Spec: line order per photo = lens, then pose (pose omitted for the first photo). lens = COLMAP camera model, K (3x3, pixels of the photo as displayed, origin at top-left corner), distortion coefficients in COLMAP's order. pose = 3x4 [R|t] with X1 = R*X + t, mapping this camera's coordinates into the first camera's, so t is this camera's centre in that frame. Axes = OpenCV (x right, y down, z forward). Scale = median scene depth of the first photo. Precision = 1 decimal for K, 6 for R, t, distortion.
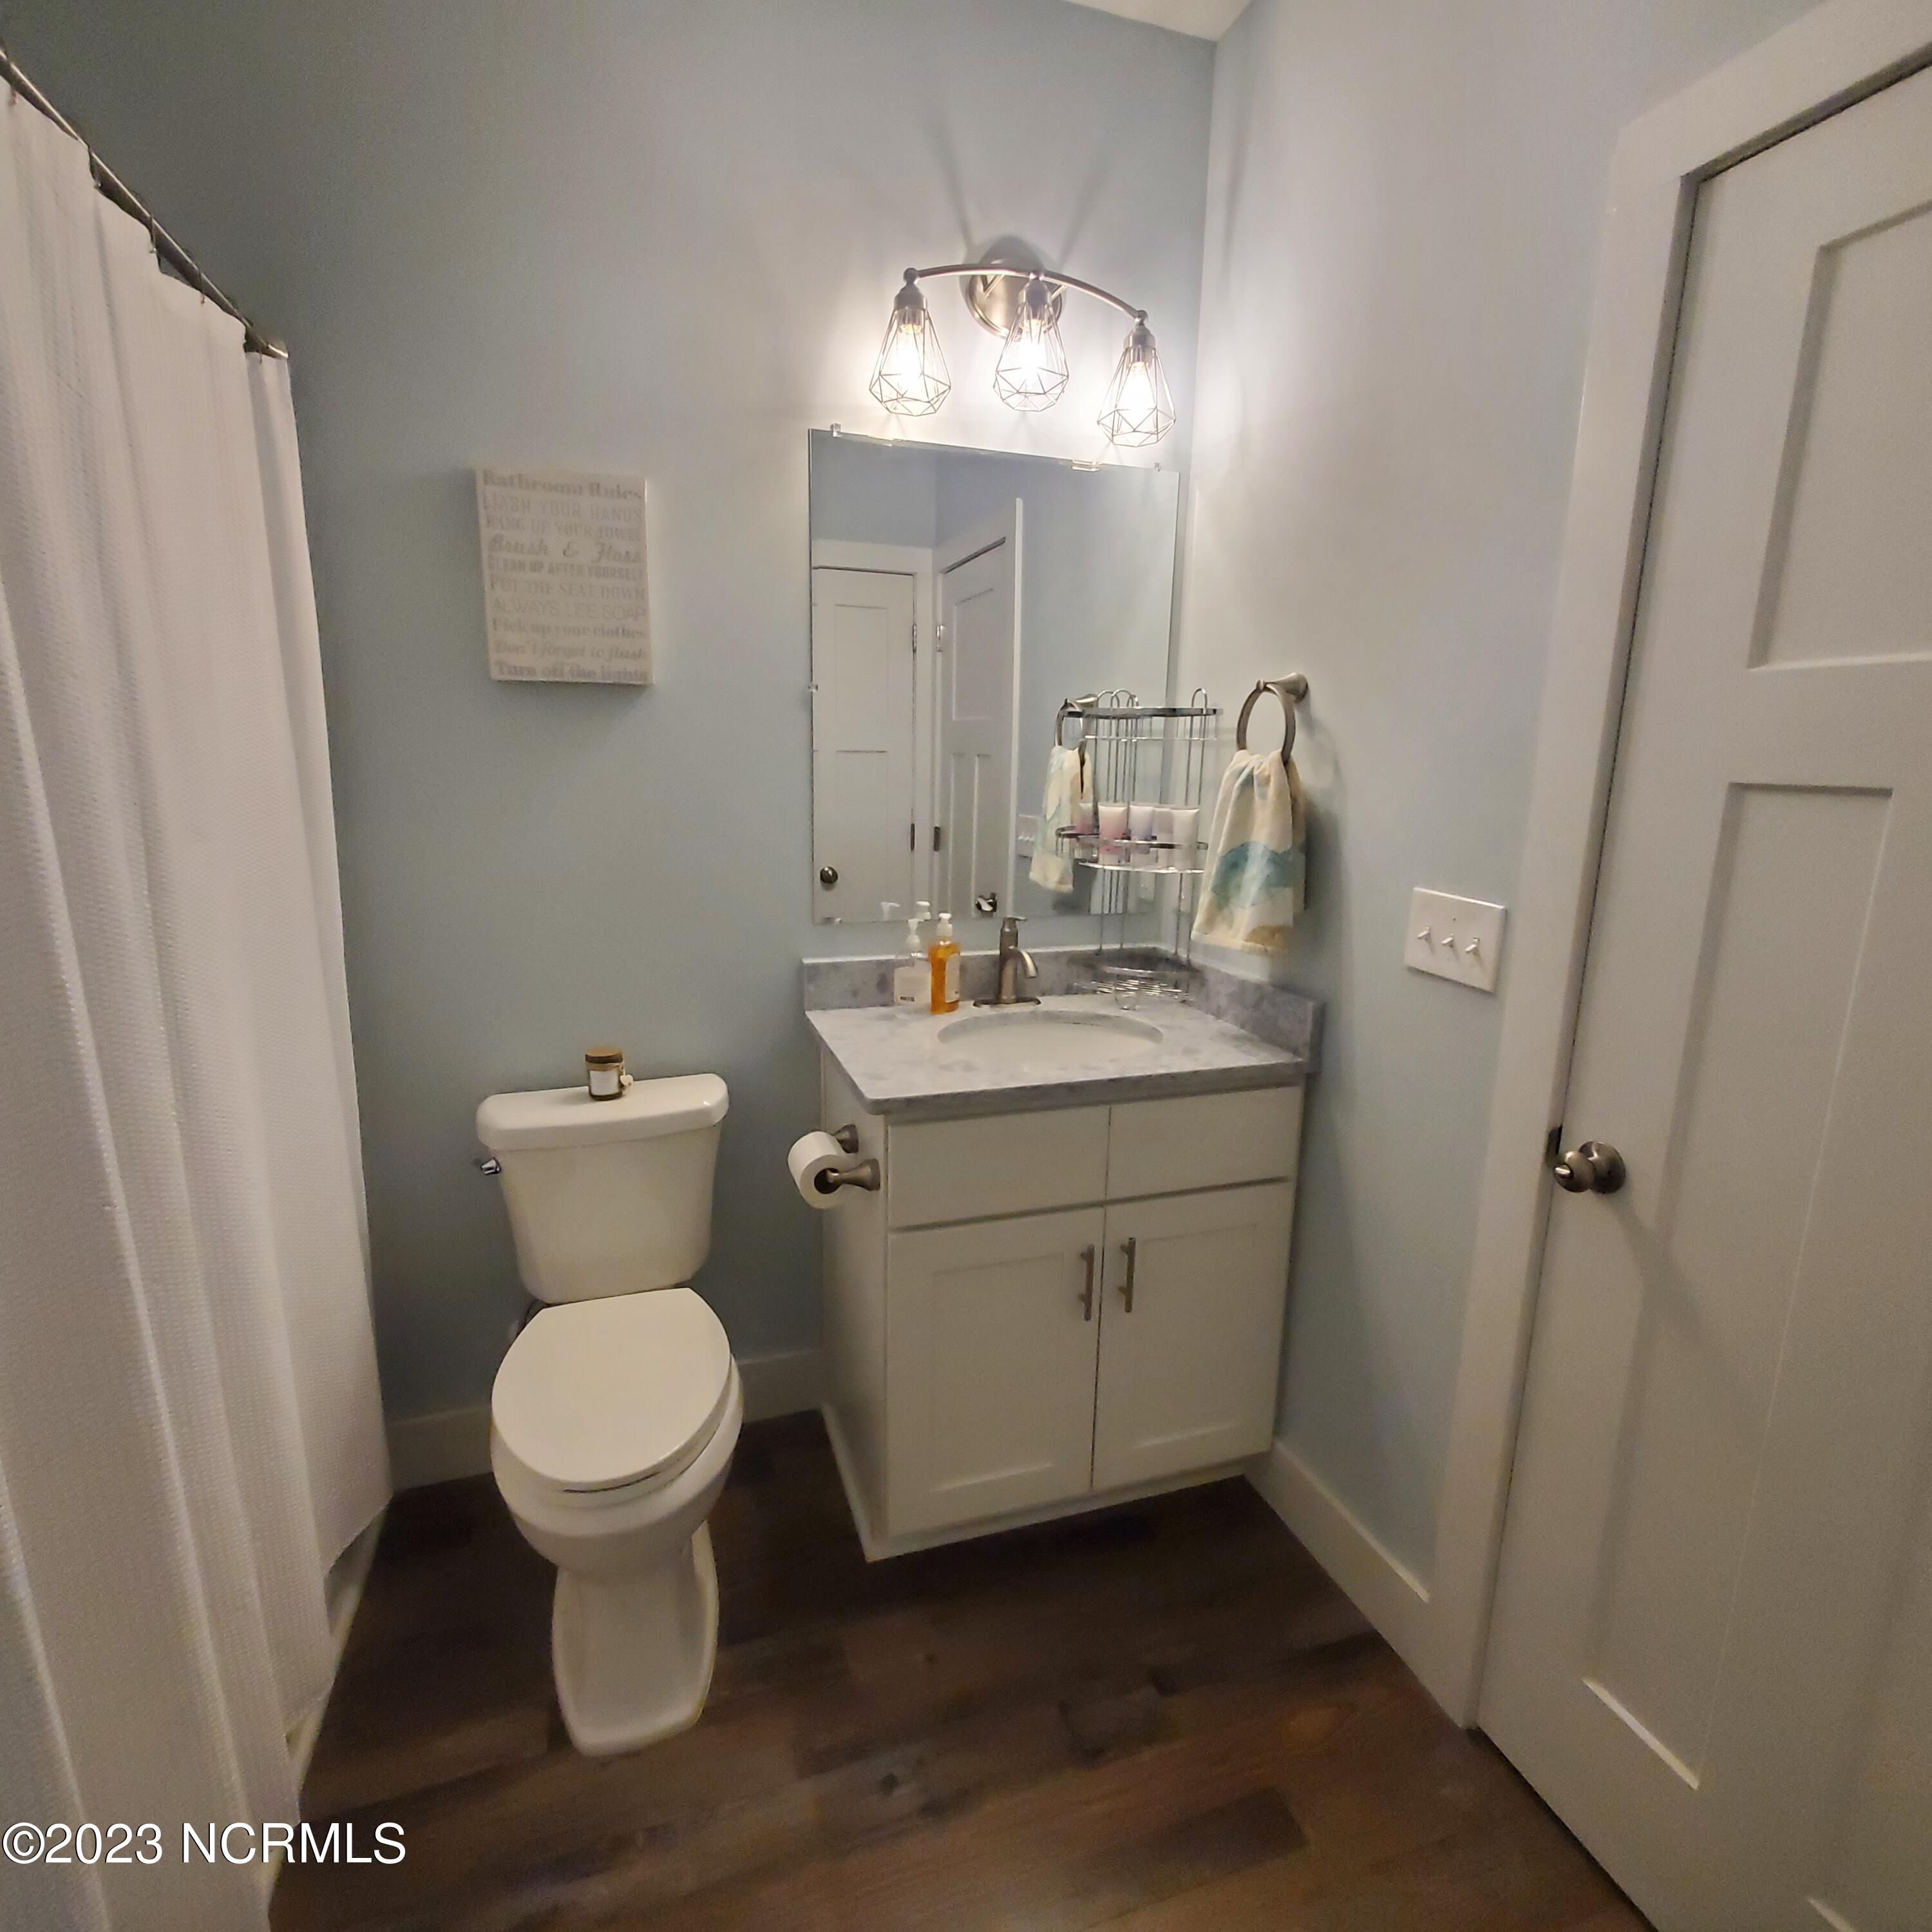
lens RADIAL K [[1016.2, 0, 957.6], [0, 1016.2, 961.1], [0, 0, 1]] dist [0.008644, -0.005014]
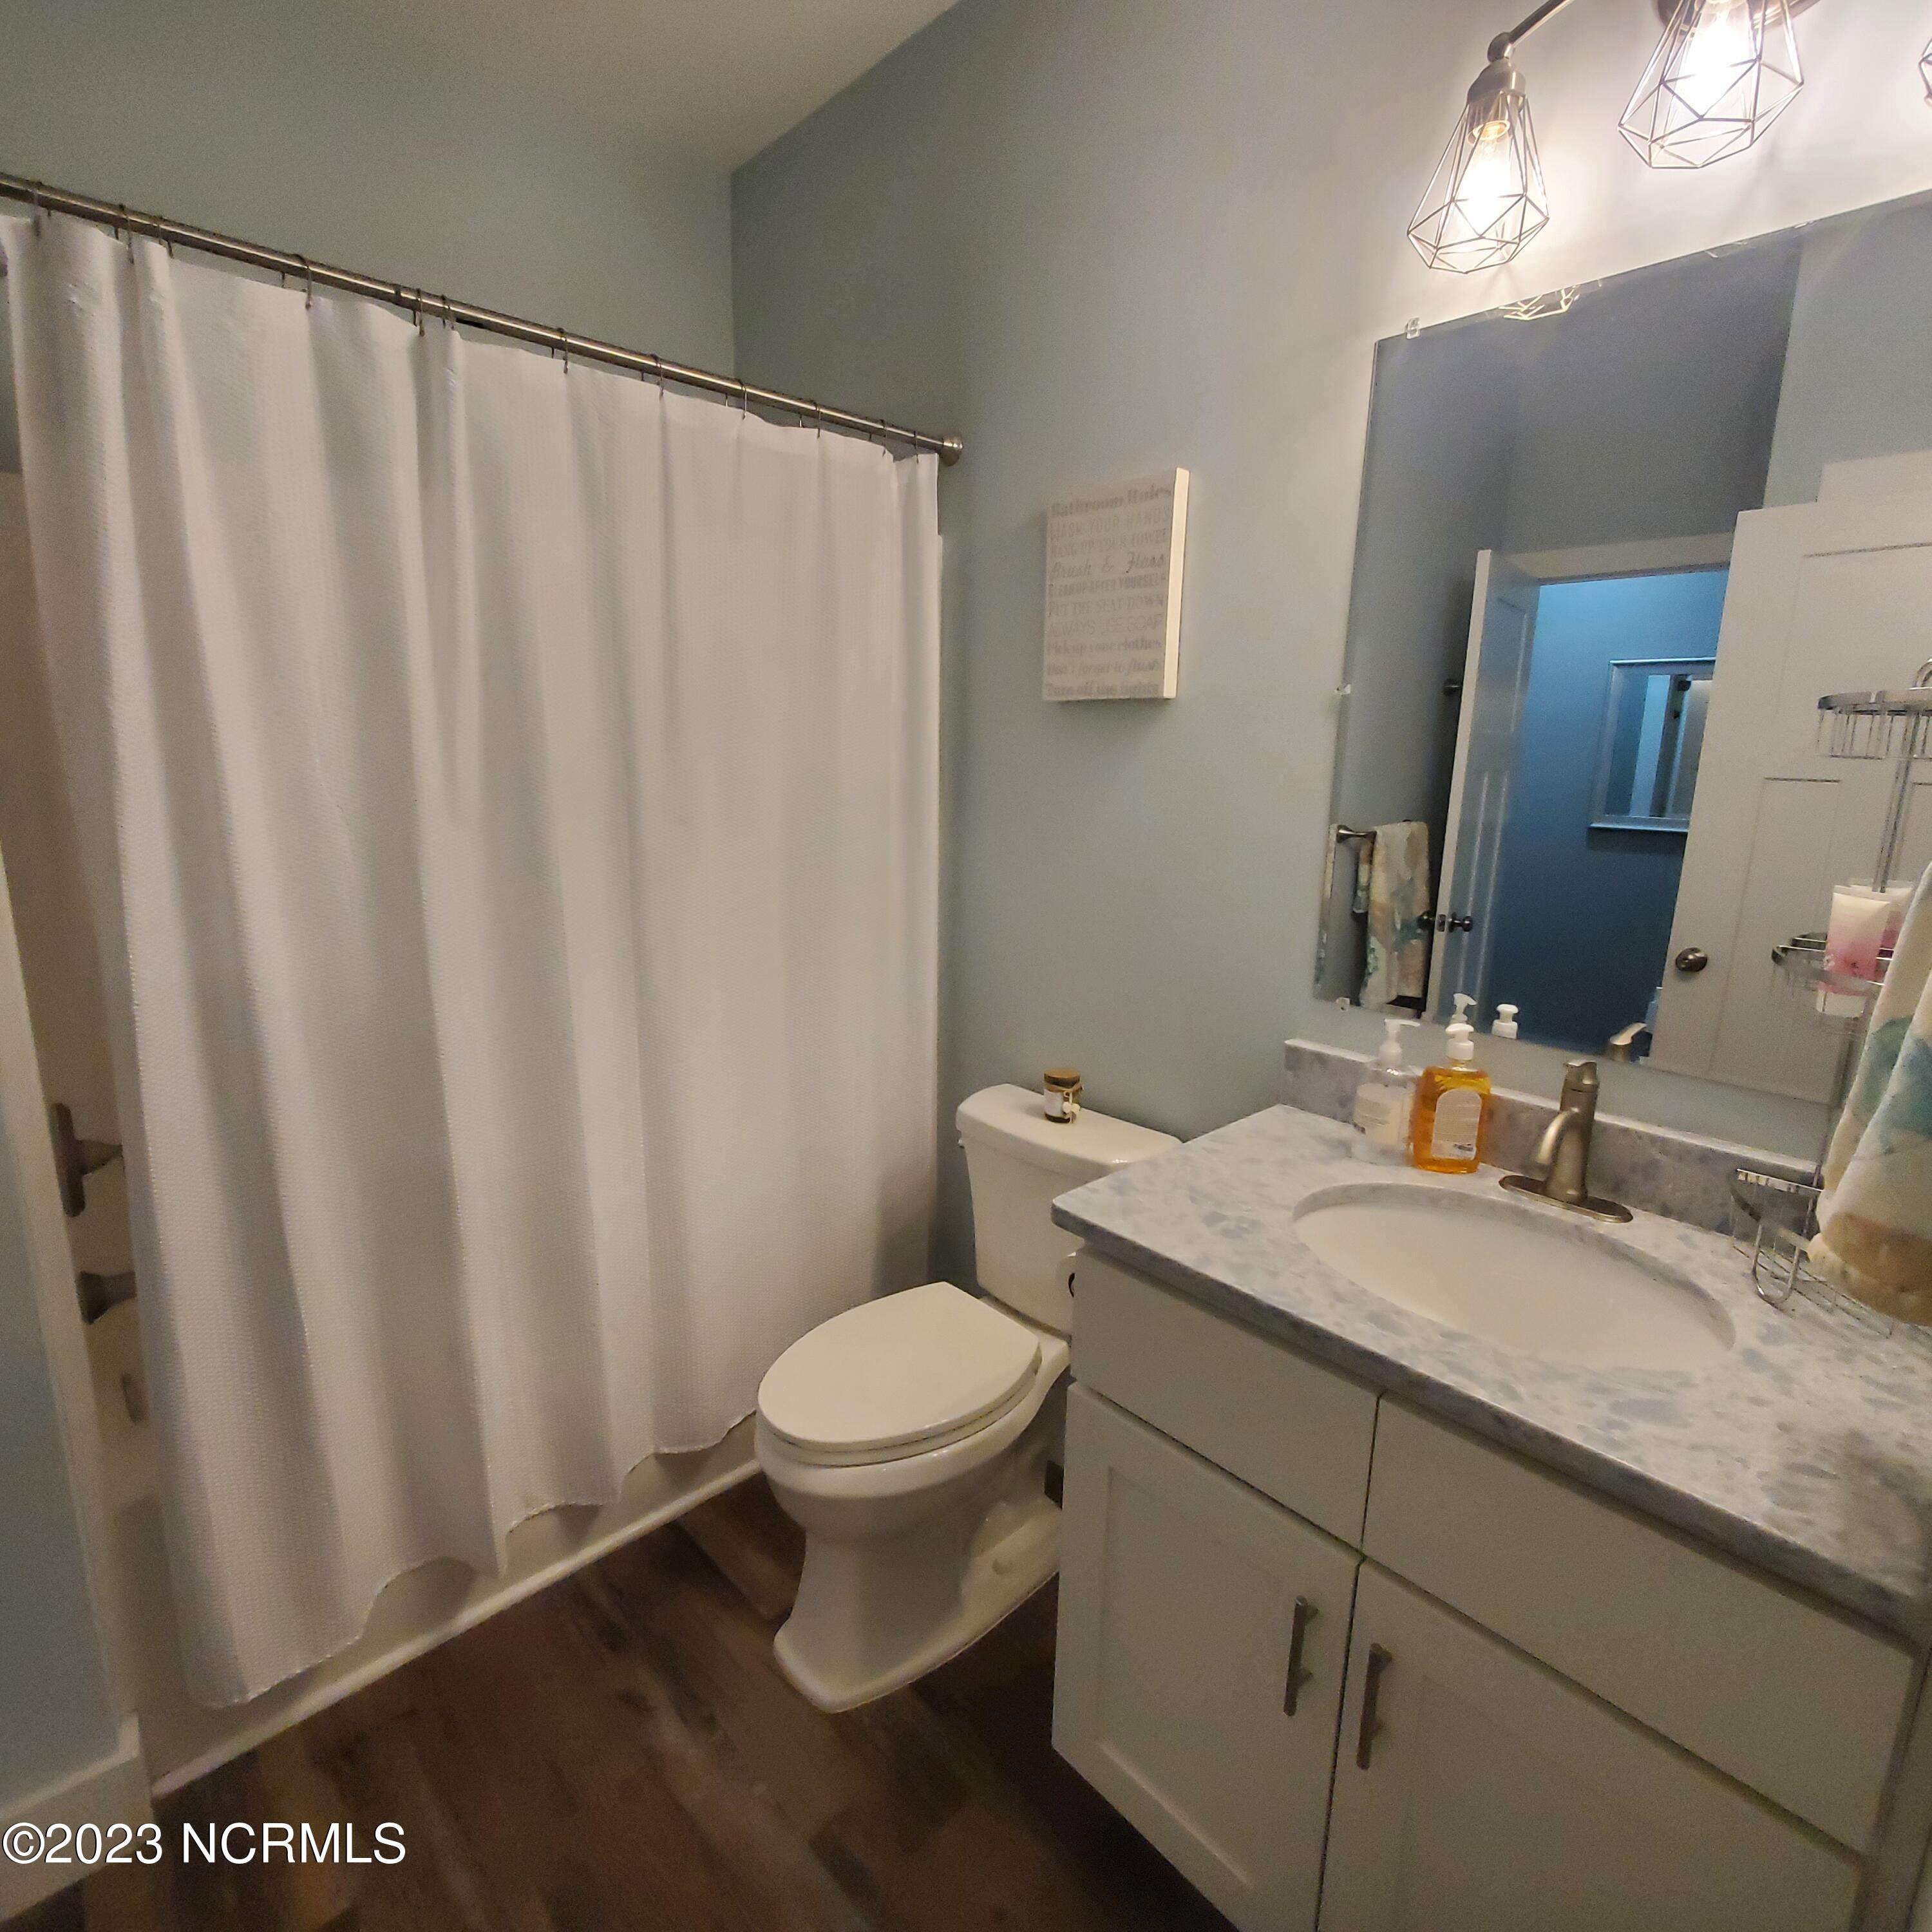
lens RADIAL K [[1016.2, 0, 957.6], [0, 1016.2, 961.1], [0, 0, 1]] dist [0.008644, -0.005014]
pose [[0.415304, 0.179388, -0.891820, 0.497583], [-0.198713, 0.974578, 0.103497, -0.104362], [0.887714, 0.134233, 0.440393, 0.488431]]
